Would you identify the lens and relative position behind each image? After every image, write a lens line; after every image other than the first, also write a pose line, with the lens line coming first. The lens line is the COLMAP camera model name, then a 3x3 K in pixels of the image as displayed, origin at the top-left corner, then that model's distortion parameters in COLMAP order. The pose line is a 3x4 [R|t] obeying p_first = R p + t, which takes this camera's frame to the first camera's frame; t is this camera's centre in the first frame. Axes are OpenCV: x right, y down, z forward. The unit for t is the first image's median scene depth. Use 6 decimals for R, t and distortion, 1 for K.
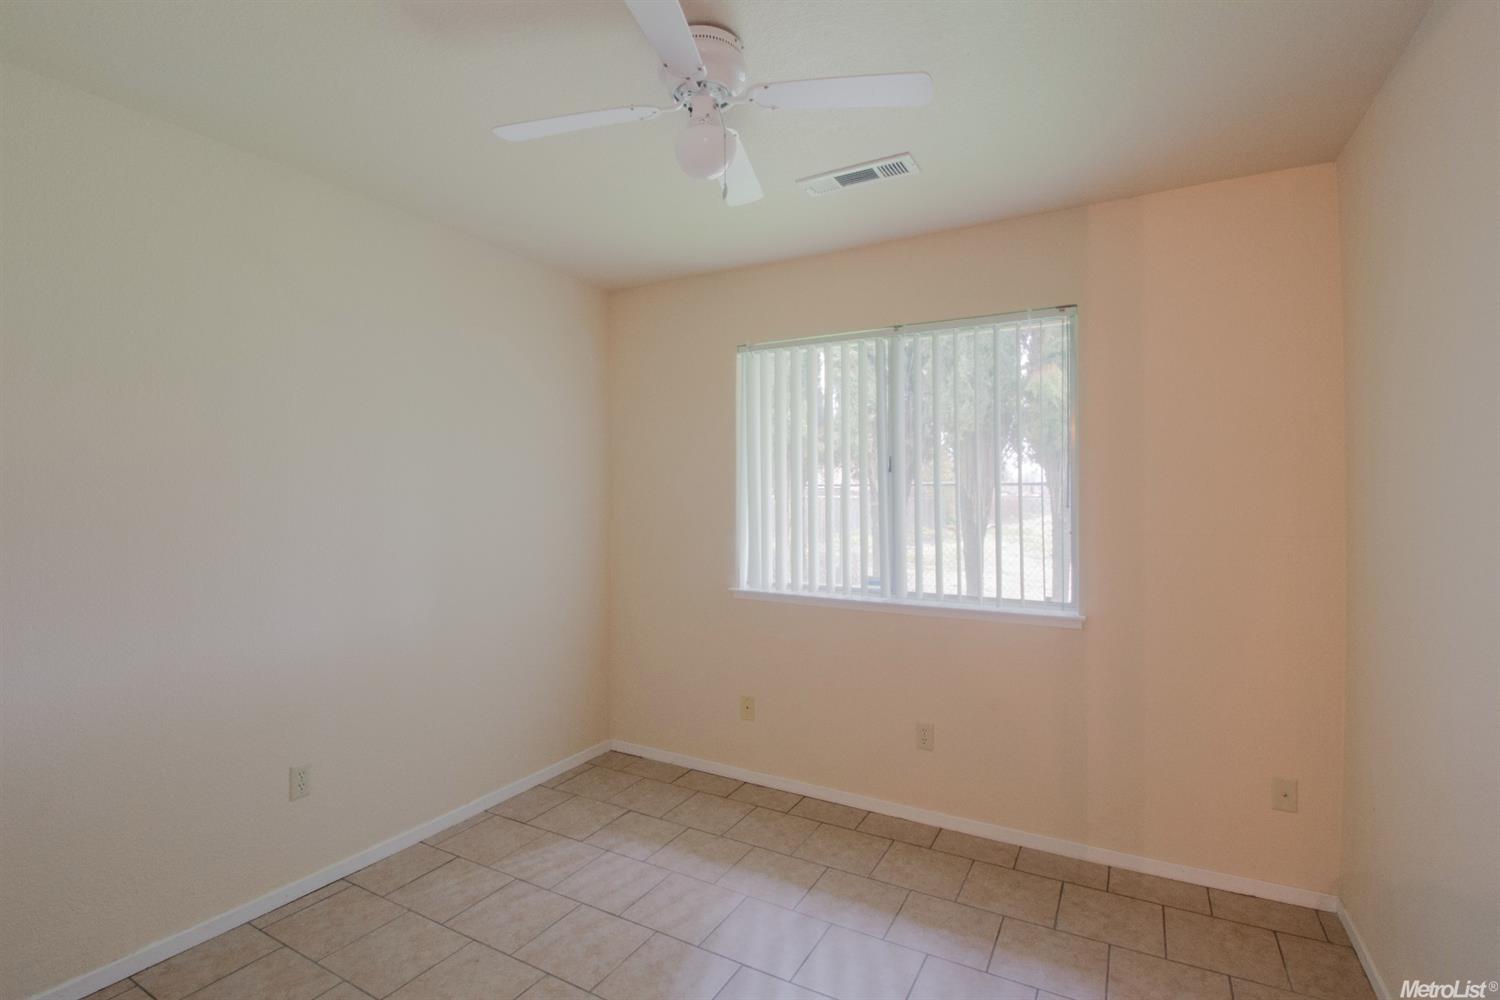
lens RADIAL K [[693.2, 0, 739.8], [0, 693.2, 496.2], [0, 0, 1]] dist [-0.010972, -0.004086]
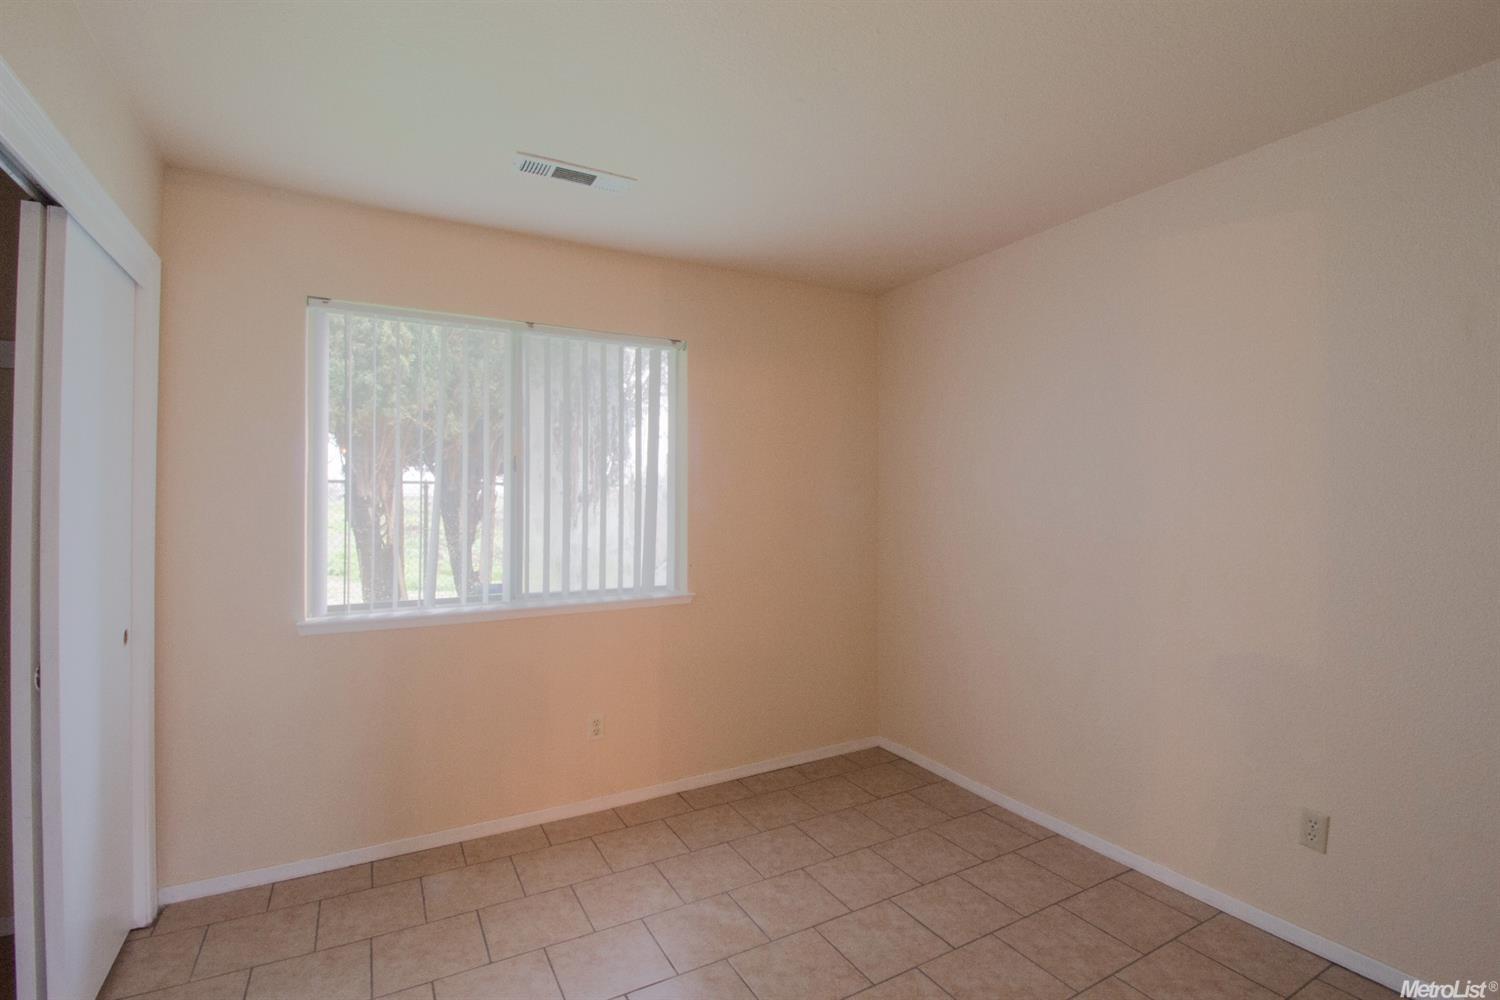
lens RADIAL K [[693.2, 0, 737.7], [0, 693.2, 493.8], [0, 0, 1]] dist [-0.010972, -0.004086]
pose [[0.530156, -0.002416, 0.847897, -0.405793], [0.001455, 0.999997, 0.001939, -0.004973], [-0.847899, 0.000206, 0.530158, 0.219186]]
